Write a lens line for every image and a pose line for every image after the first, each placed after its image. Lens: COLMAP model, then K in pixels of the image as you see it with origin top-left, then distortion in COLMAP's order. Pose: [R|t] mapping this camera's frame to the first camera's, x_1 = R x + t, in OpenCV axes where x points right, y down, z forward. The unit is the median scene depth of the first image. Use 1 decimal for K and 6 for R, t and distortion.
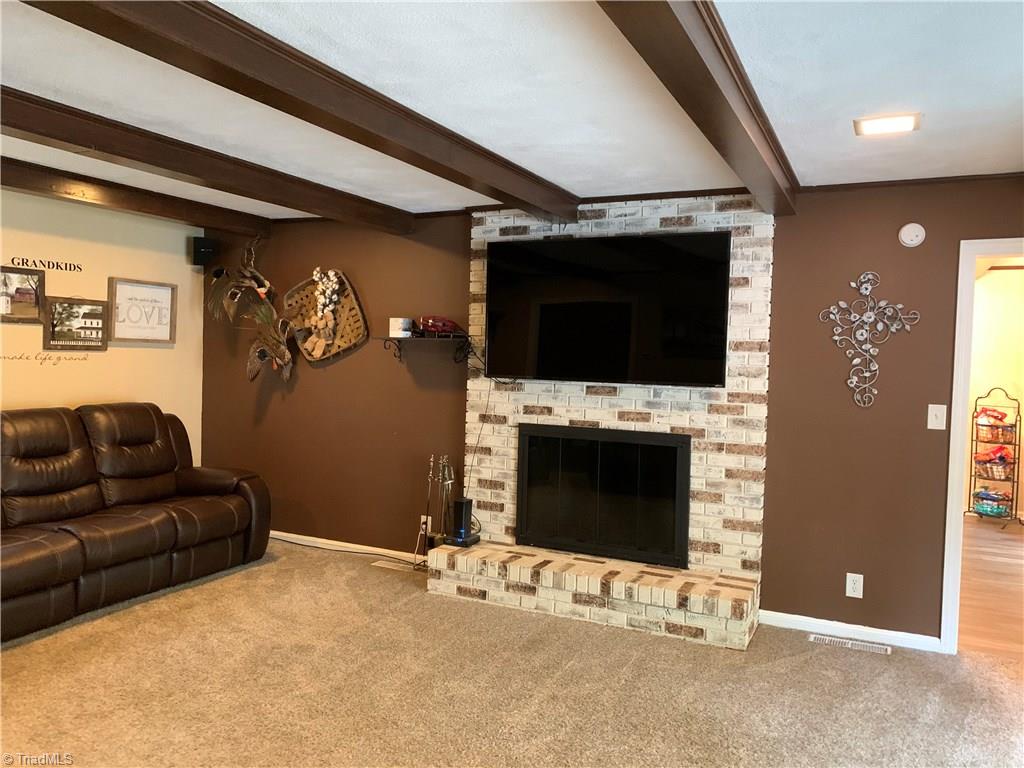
lens RADIAL K [[766.9, 0, 508.6], [0, 766.9, 374.9], [0, 0, 1]] dist [0.024527, -0.032315]
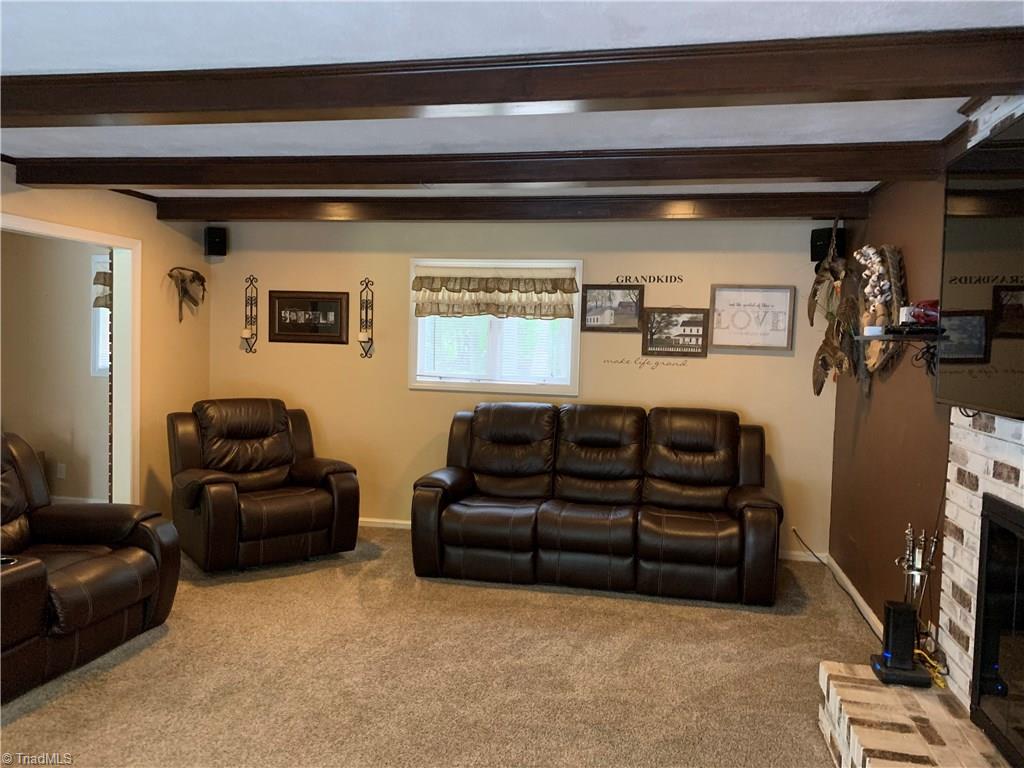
lens RADIAL K [[766.9, 0, 508.6], [0, 766.9, 374.9], [0, 0, 1]] dist [0.024527, -0.032315]
pose [[0.251545, 0.023431, -0.967562, 0.427185], [-0.049713, 0.998700, 0.011261, -0.007112], [0.966568, 0.045268, 0.252382, 0.529209]]
